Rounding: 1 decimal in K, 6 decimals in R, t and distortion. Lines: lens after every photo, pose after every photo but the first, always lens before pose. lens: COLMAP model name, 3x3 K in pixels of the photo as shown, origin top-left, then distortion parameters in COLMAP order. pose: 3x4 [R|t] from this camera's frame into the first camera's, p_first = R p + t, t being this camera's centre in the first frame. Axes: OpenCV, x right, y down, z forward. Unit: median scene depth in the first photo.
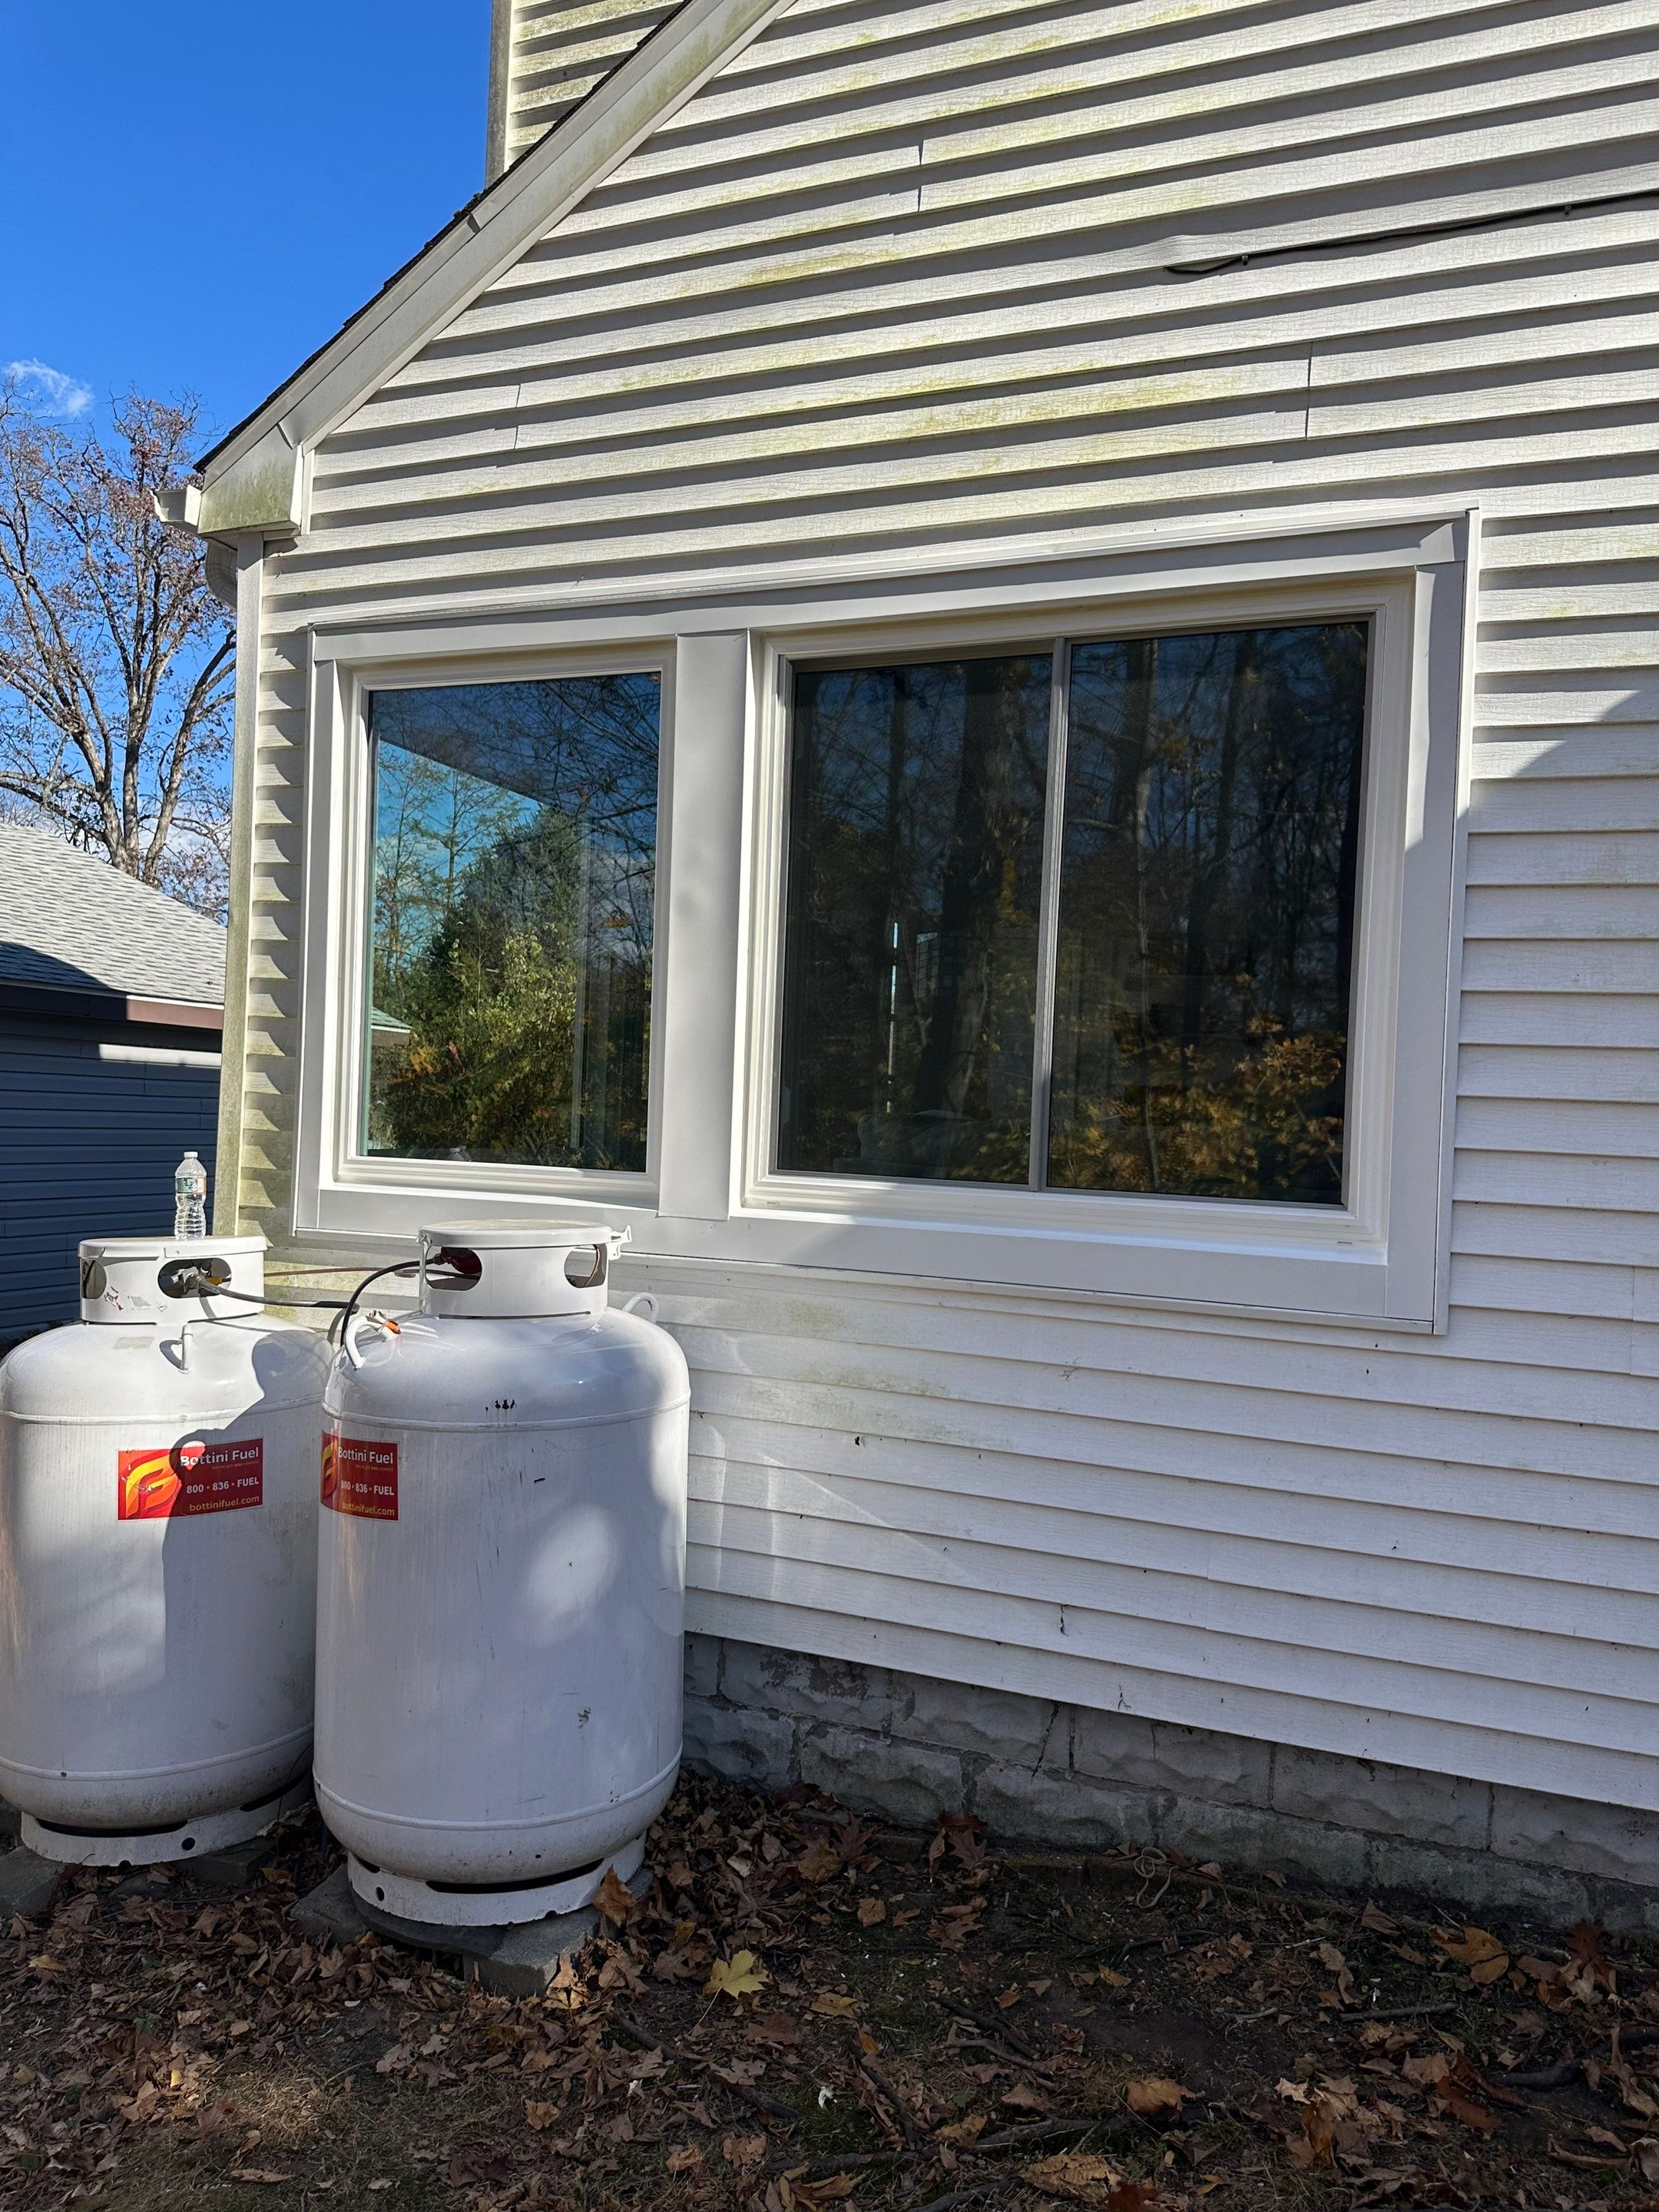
lens RADIAL K [[1528.5, 0, 829.5], [0, 1528.5, 1106.0], [0, 0, 1]] dist [0.075787, -0.061868]
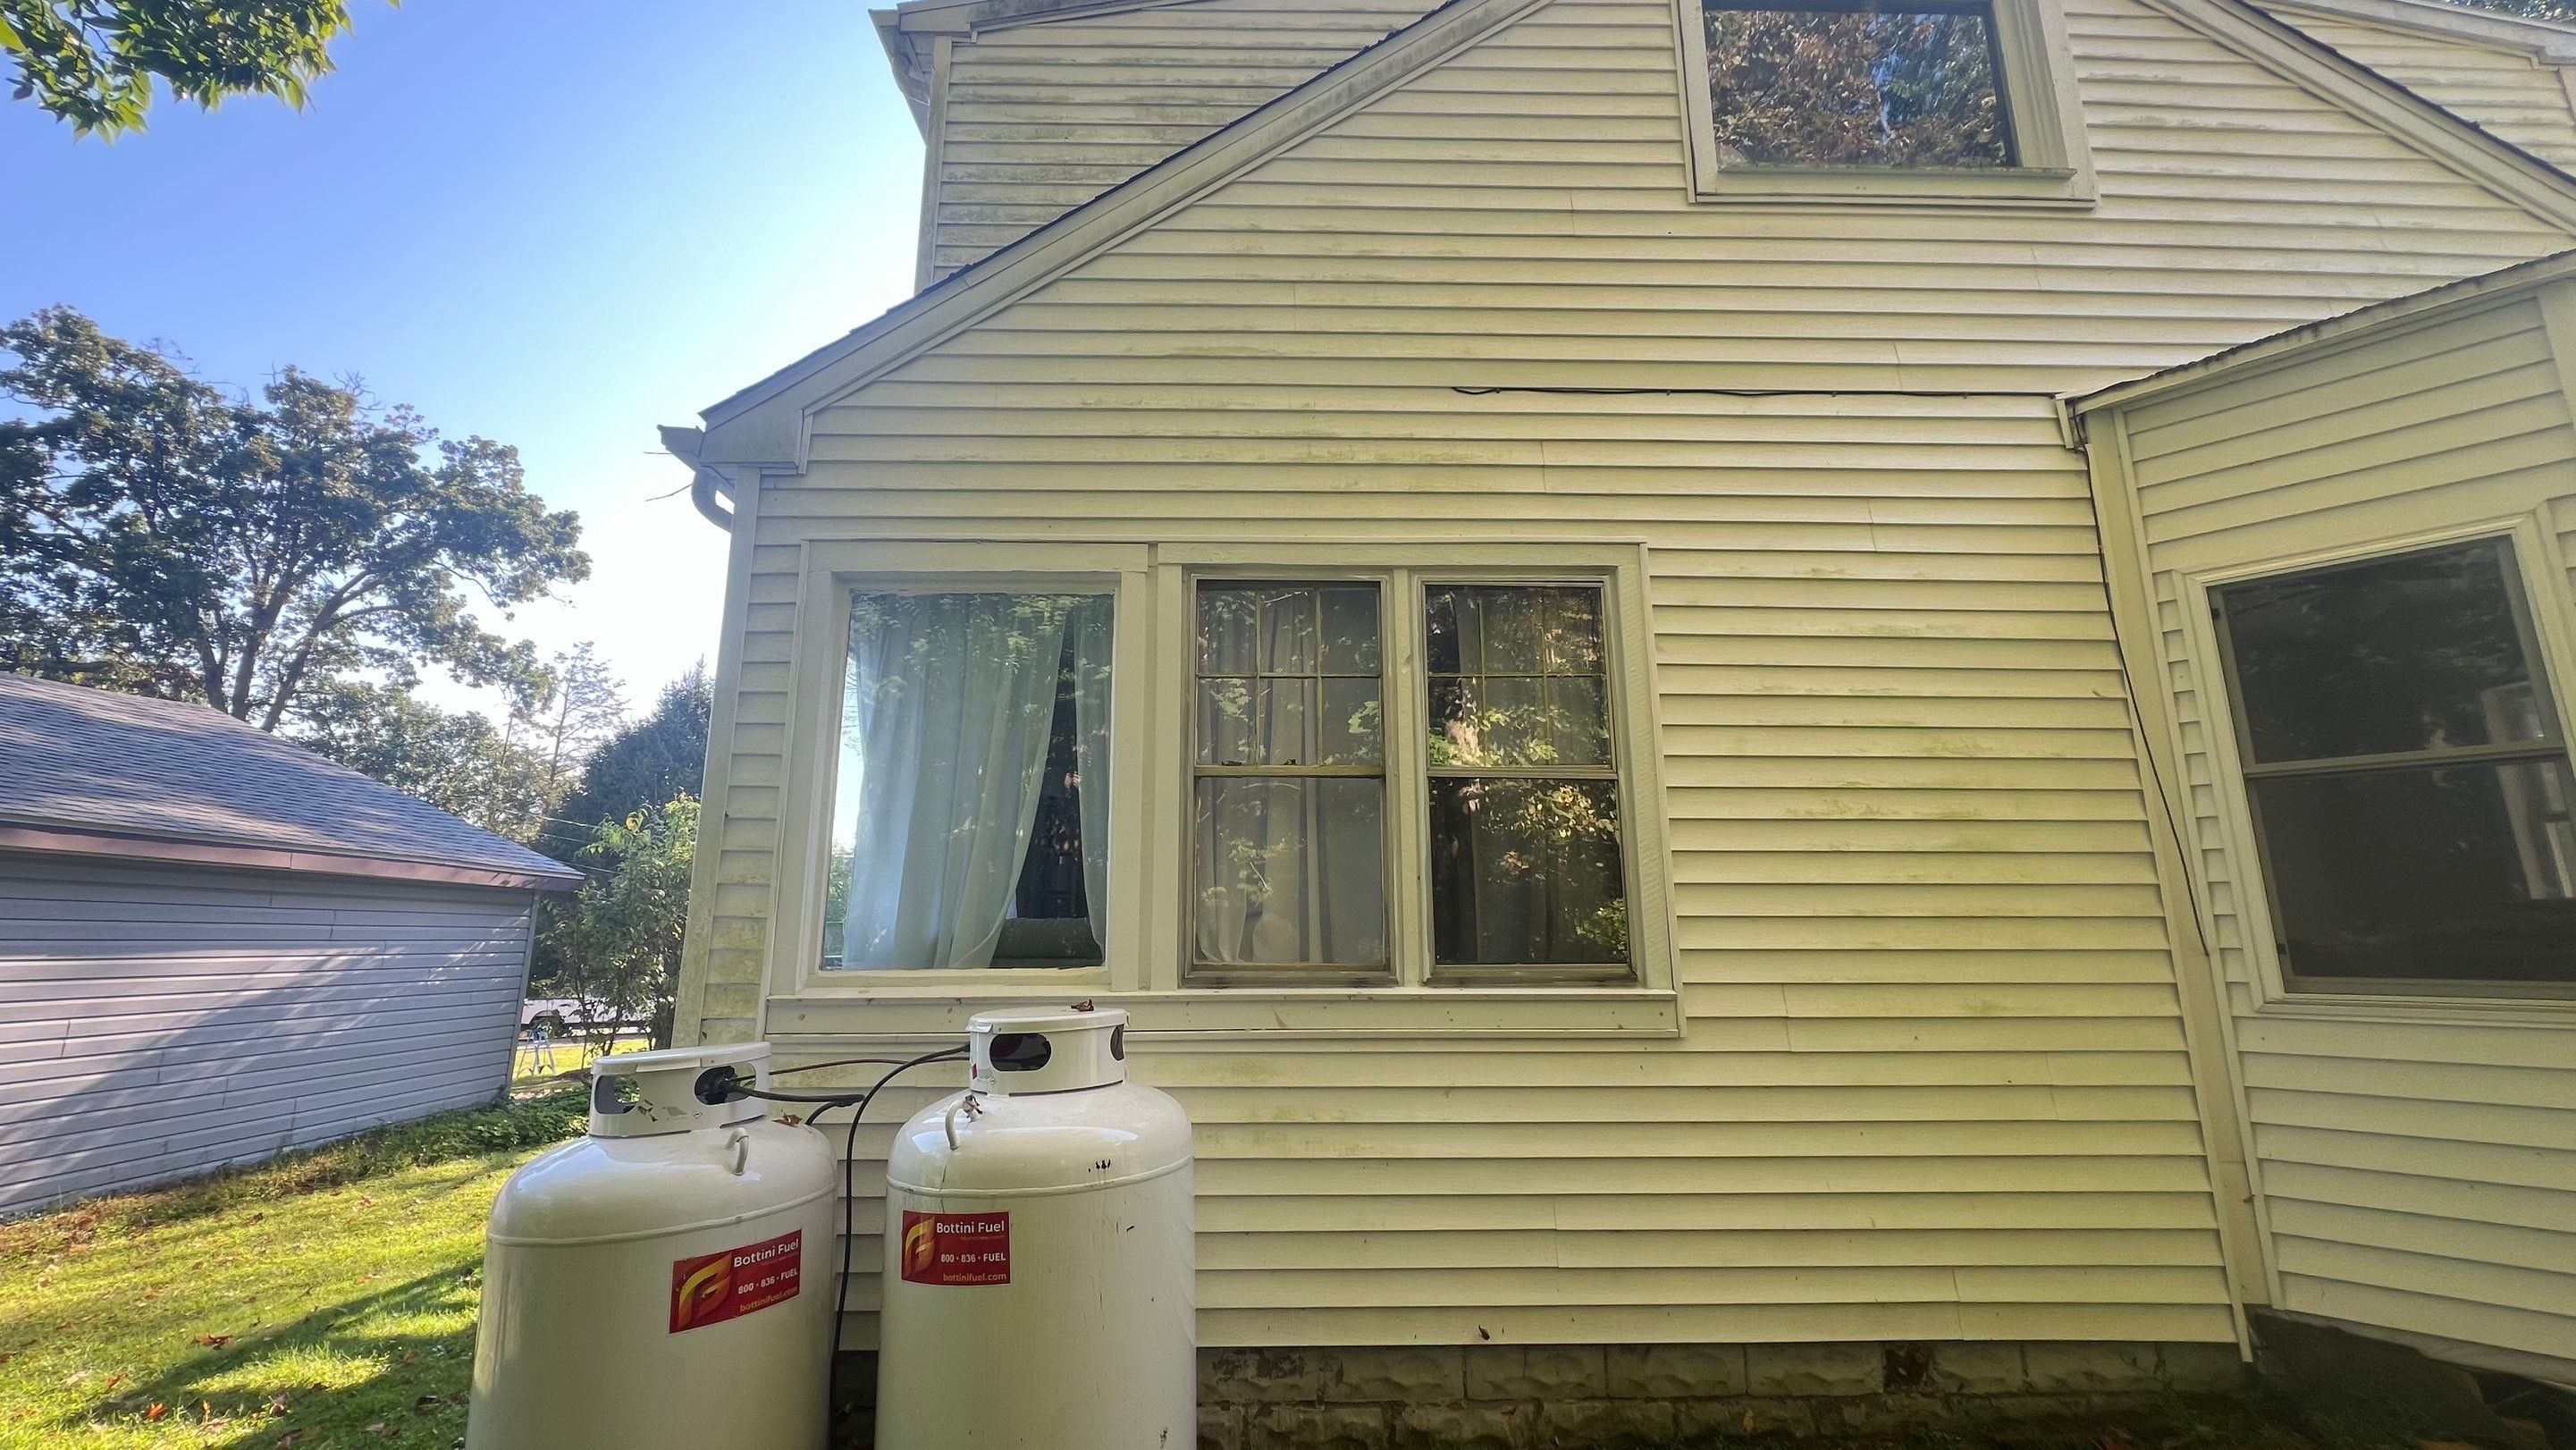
lens RADIAL K [[1017.4, 0, 1288.0], [0, 1017.4, 725.0], [0, 0, 1]] dist [0.010685, 0.000061]
pose [[0.924968, 0.032008, 0.378694, -0.347679], [0.040244, 0.982595, -0.181348, 0.007655], [-0.377907, 0.182982, 0.907581, 0.145940]]
